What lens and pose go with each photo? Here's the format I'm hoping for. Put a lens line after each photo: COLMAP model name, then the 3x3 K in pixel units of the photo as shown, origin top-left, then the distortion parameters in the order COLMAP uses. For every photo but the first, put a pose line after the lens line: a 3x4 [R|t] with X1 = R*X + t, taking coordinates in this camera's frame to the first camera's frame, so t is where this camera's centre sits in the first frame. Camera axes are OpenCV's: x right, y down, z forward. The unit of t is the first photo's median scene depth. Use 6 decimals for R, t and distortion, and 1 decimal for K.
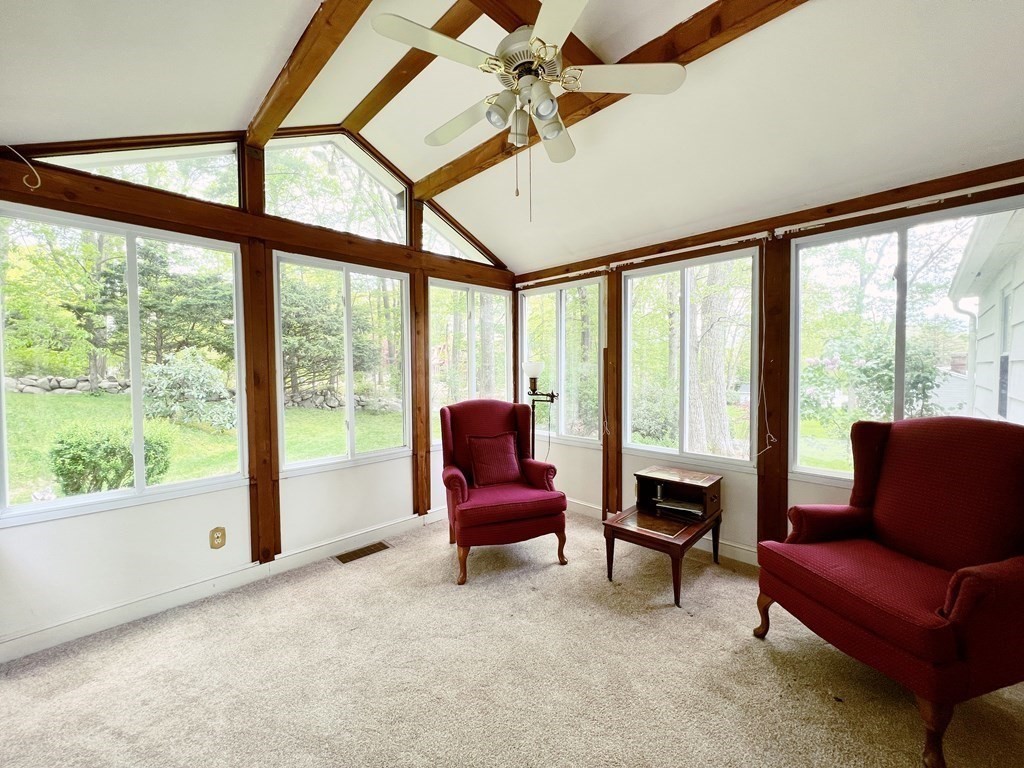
lens RADIAL K [[408.3, 0, 512.0], [0, 408.3, 384.0], [0, 0, 1]] dist [-0.000715, 0.000142]
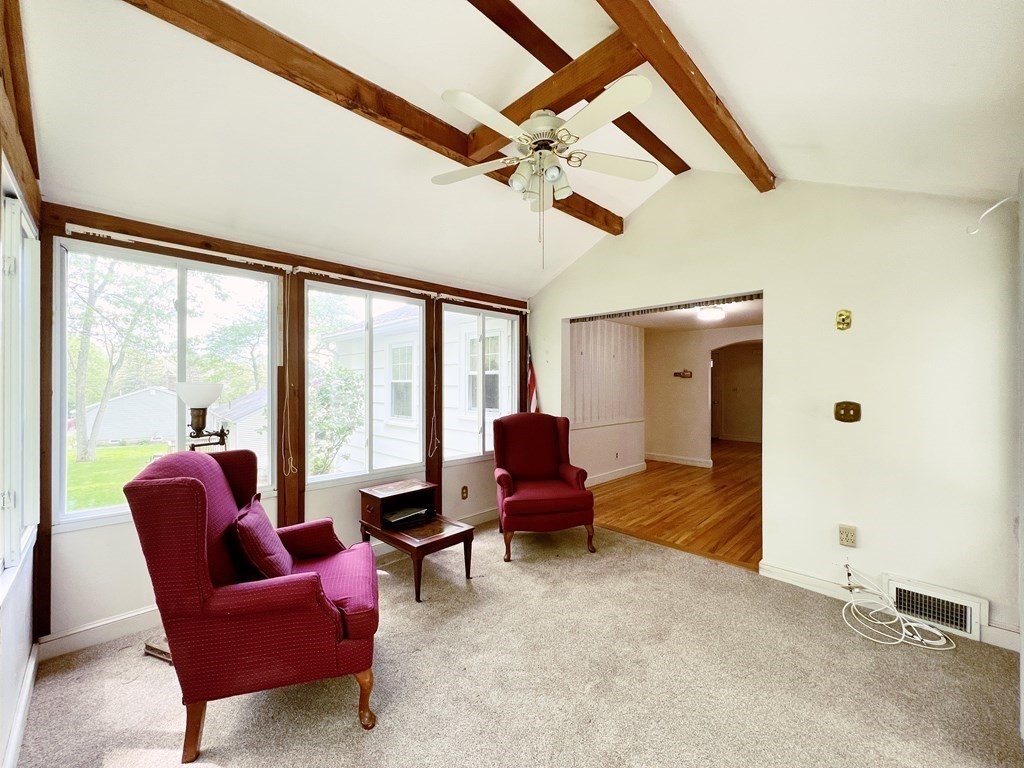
lens RADIAL K [[408.3, 0, 512.0], [0, 408.3, 384.0], [0, 0, 1]] dist [-0.000715, 0.000142]
pose [[0.007799, 0.016309, 0.999837, -0.677899], [0.048458, 0.998686, -0.016669, -0.021927], [-0.998795, 0.048580, 0.006999, 0.656680]]
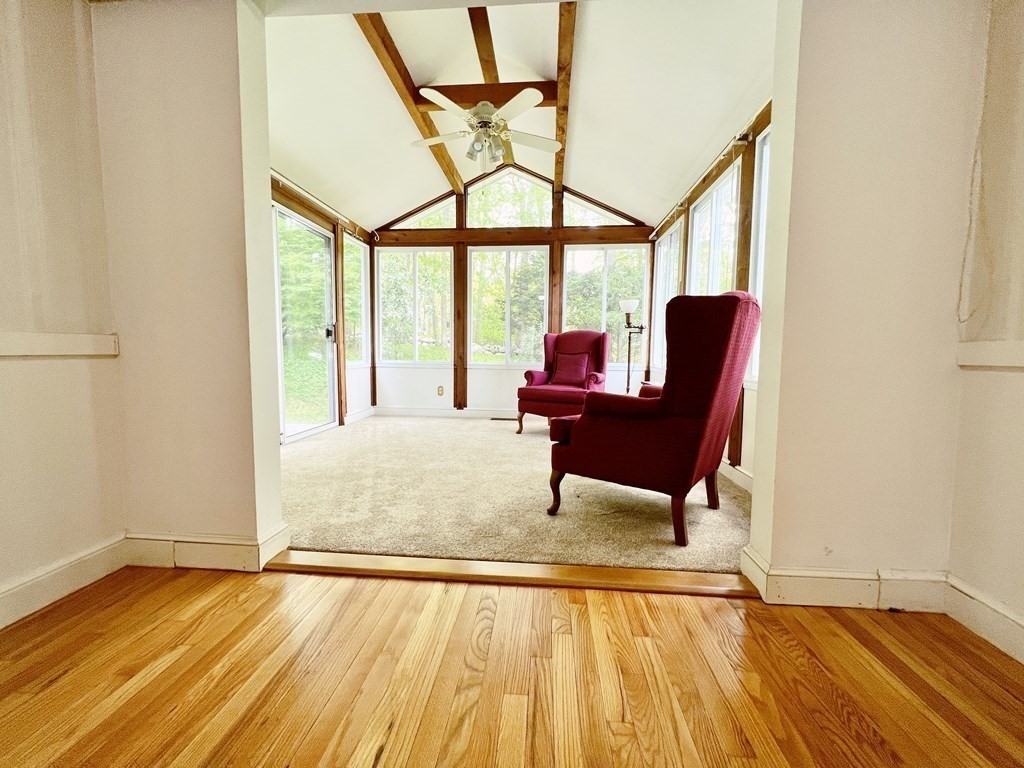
lens RADIAL K [[408.3, 0, 512.0], [0, 408.3, 384.0], [0, 0, 1]] dist [-0.000715, 0.000142]
pose [[0.636368, 0.077155, -0.767517, 0.963898], [-0.047708, 0.997017, 0.060670, 0.168711], [0.769909, -0.001992, 0.638150, -0.052650]]
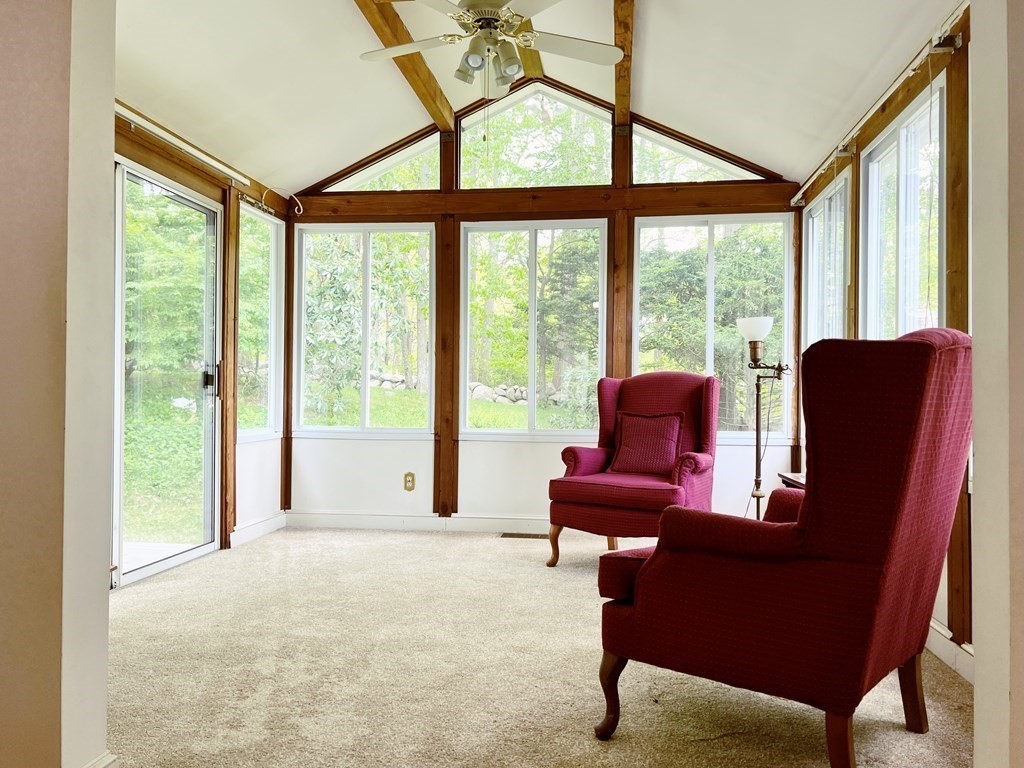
lens RADIAL K [[763.9, 0, 517.2], [0, 763.9, 388.1], [0, 0, 1]] dist [0.066331, -0.084792]
pose [[0.604231, 0.007702, -0.796772, 0.998111], [-0.046009, 0.998622, -0.025238, 0.133582], [0.795480, 0.051909, 0.603753, -0.058298]]
